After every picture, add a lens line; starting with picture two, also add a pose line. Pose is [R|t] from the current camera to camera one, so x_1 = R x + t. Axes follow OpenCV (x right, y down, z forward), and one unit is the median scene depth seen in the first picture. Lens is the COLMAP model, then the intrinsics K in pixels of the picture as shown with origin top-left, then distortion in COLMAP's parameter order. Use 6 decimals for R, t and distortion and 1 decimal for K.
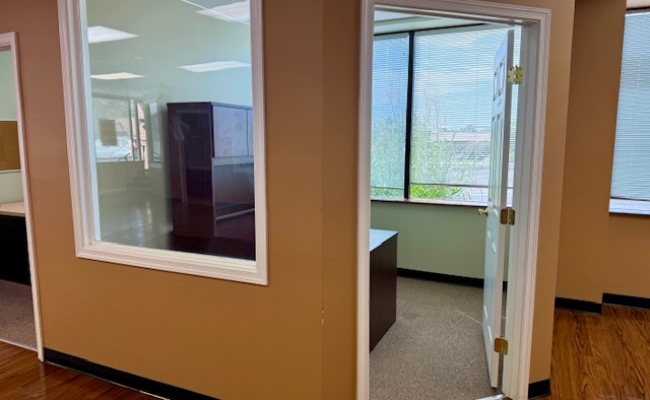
lens RADIAL K [[479.7, 0, 325.0], [0, 479.7, 200.0], [0, 0, 1]] dist [0.065676, 0.000679]
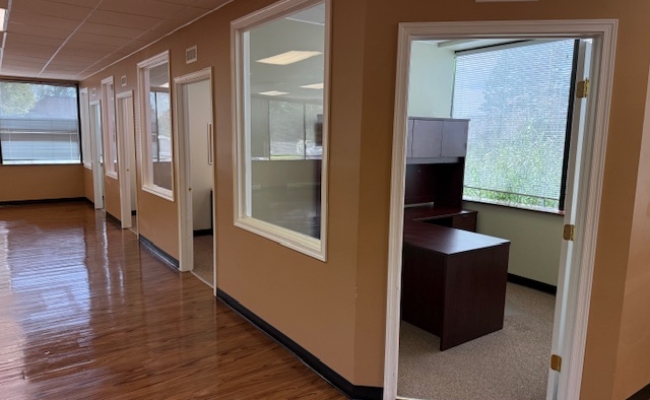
lens RADIAL K [[484.7, 0, 325.0], [0, 484.7, 200.0], [0, 0, 1]] dist [0.001818, 0.000680]
pose [[0.873114, 0.085270, -0.480001, 0.394415], [-0.086123, 0.996078, 0.020292, -0.005804], [0.479848, 0.023622, 0.877033, -0.087609]]
